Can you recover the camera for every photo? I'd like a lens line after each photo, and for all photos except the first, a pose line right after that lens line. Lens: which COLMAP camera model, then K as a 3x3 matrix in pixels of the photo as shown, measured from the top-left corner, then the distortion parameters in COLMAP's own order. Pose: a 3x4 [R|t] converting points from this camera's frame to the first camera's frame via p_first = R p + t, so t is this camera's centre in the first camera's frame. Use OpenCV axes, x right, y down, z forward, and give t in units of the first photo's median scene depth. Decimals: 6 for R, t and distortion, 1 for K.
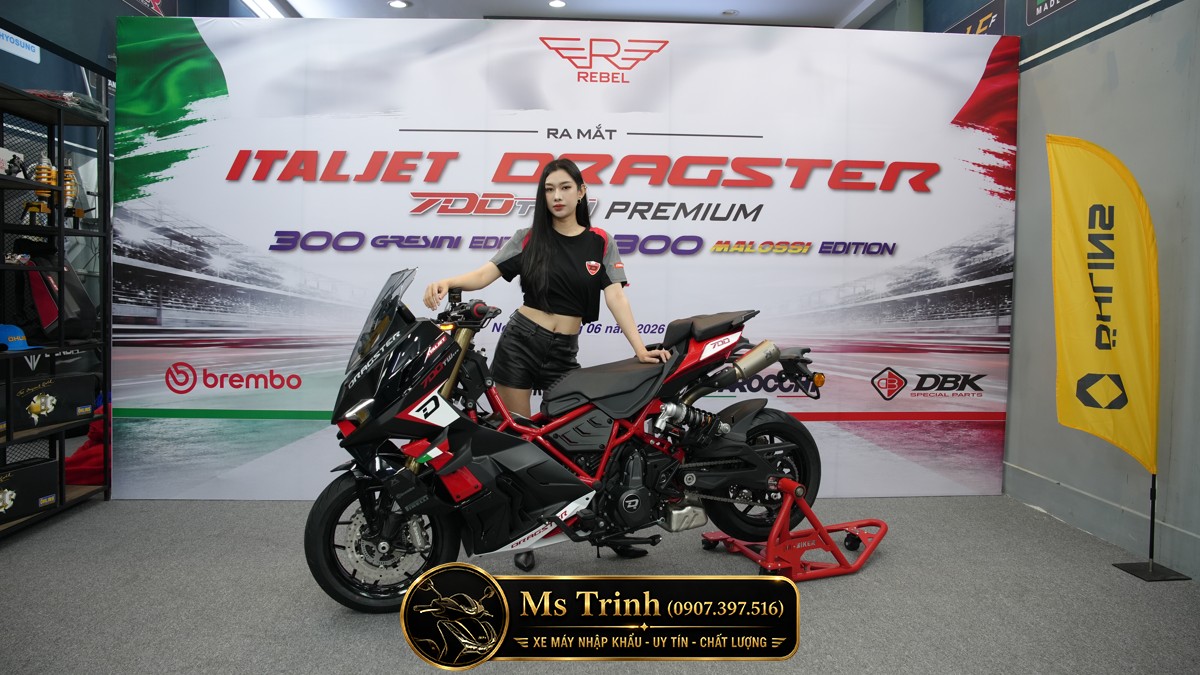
lens RADIAL K [[806.9, 0, 603.1], [0, 806.9, 337.6], [0, 0, 1]] dist [-0.077787, 0.060858]
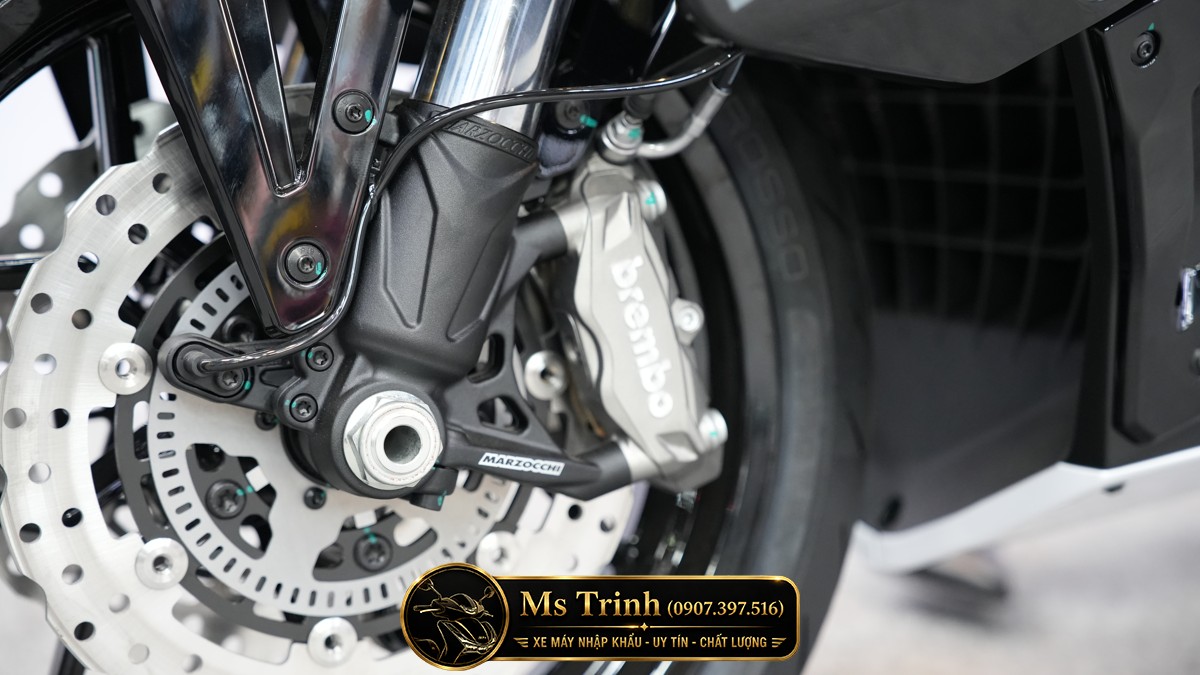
lens RADIAL K [[2317.5, 0, 595.8], [0, 2317.5, 311.8], [0, 0, 1]] dist [0.272326, 0.000000]
pose [[0.984970, -0.057745, 0.162786, -0.199129], [0.044190, 0.995341, 0.085697, 0.146474], [-0.166976, -0.077216, 0.982933, 0.456188]]
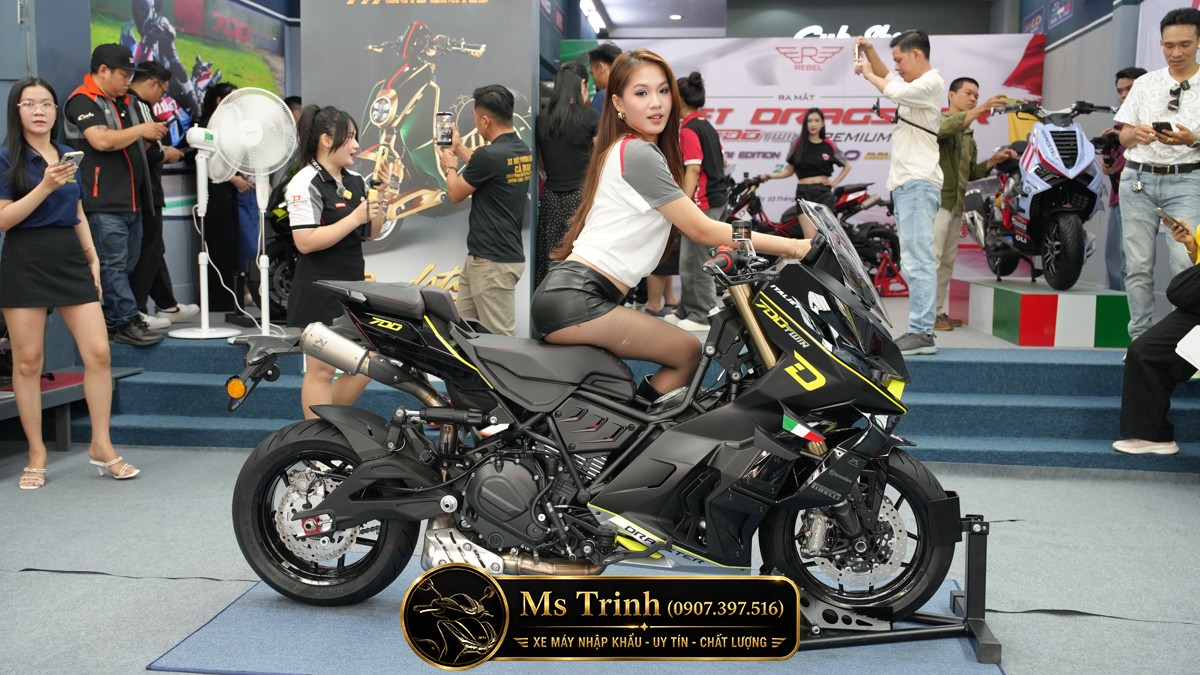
lens RADIAL K [[1265.9, 0, 630.8], [0, 1265.9, 353.8], [0, 0, 1]] dist [0.060803, 0.000000]
pose [[0.989494, 0.012091, -0.144071, 0.026331], [-0.009490, 0.999780, 0.018725, 0.311150], [0.144265, -0.017161, 0.989390, -2.106314]]
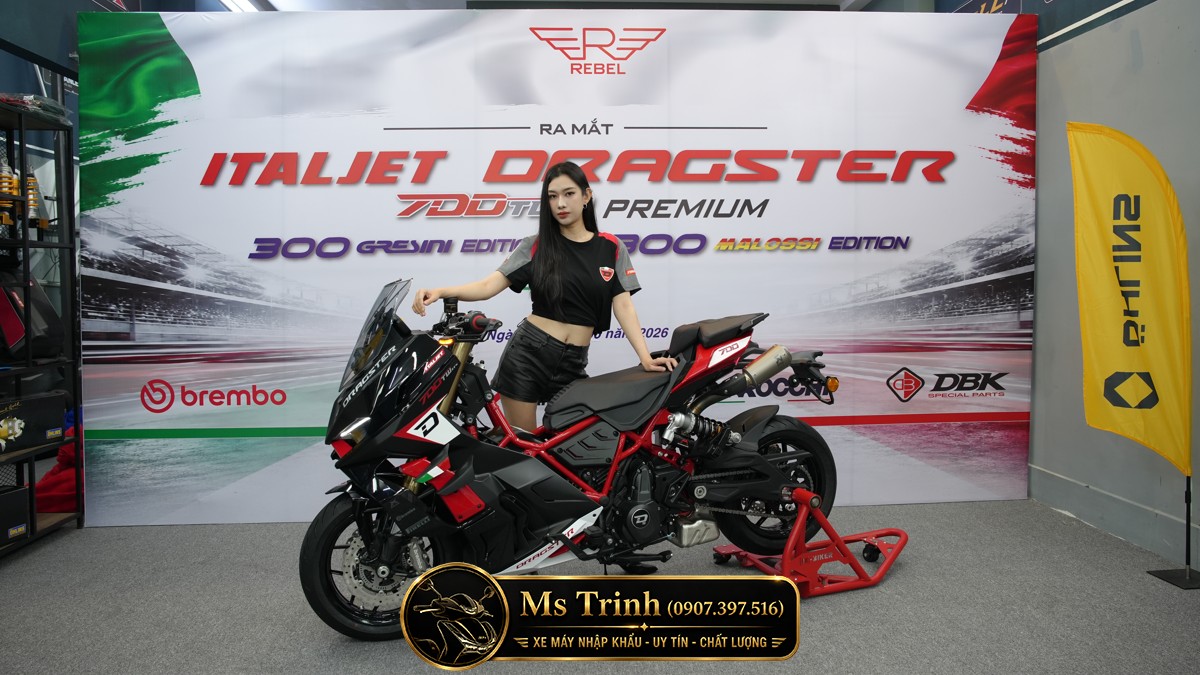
lens RADIAL K [[866.5, 0, 600.9], [0, 866.5, 335.3], [0, 0, 1]] dist [-0.054245, 0.058889]
pose [[0.999732, -0.022479, 0.005547, -0.009030], [0.022470, 0.999746, 0.001671, -0.011048], [-0.005583, -0.001546, 0.999983, -0.022309]]
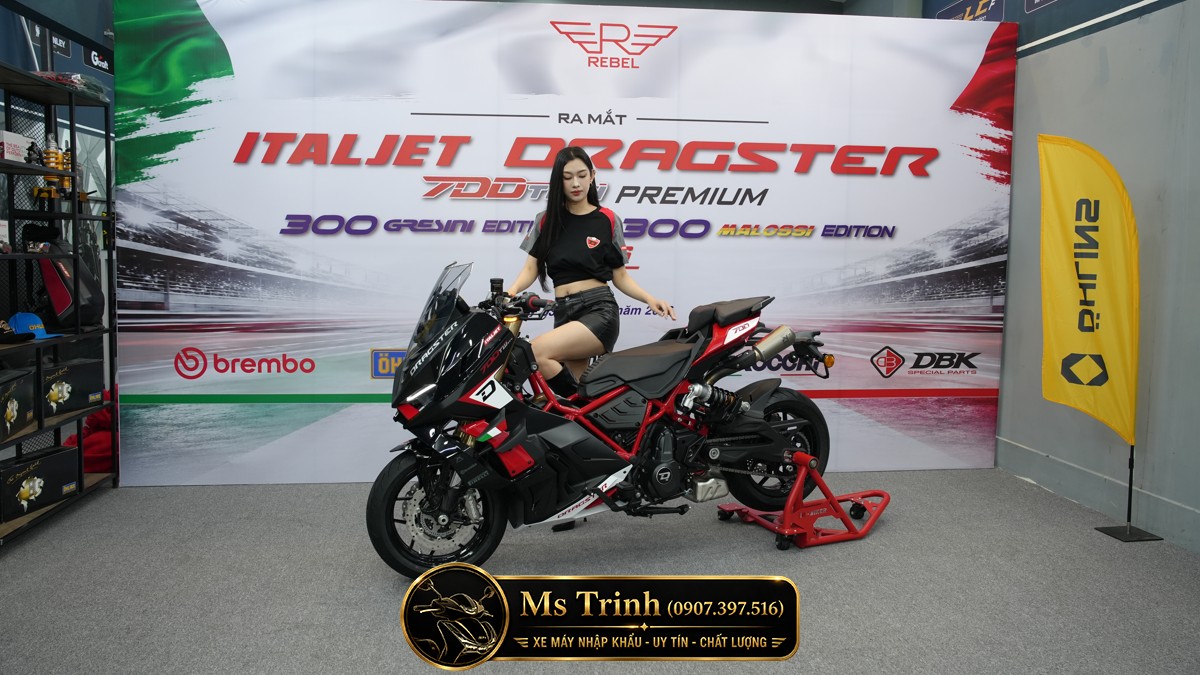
lens RADIAL K [[918.6, 0, 597.1], [0, 918.6, 339.9], [0, 0, 1]] dist [-0.037967, 0.046411]
pose [[0.998259, -0.007542, 0.058495, -0.091068], [0.005212, 0.999191, 0.039886, -0.020948], [-0.058749, -0.039512, 0.997491, -0.167569]]
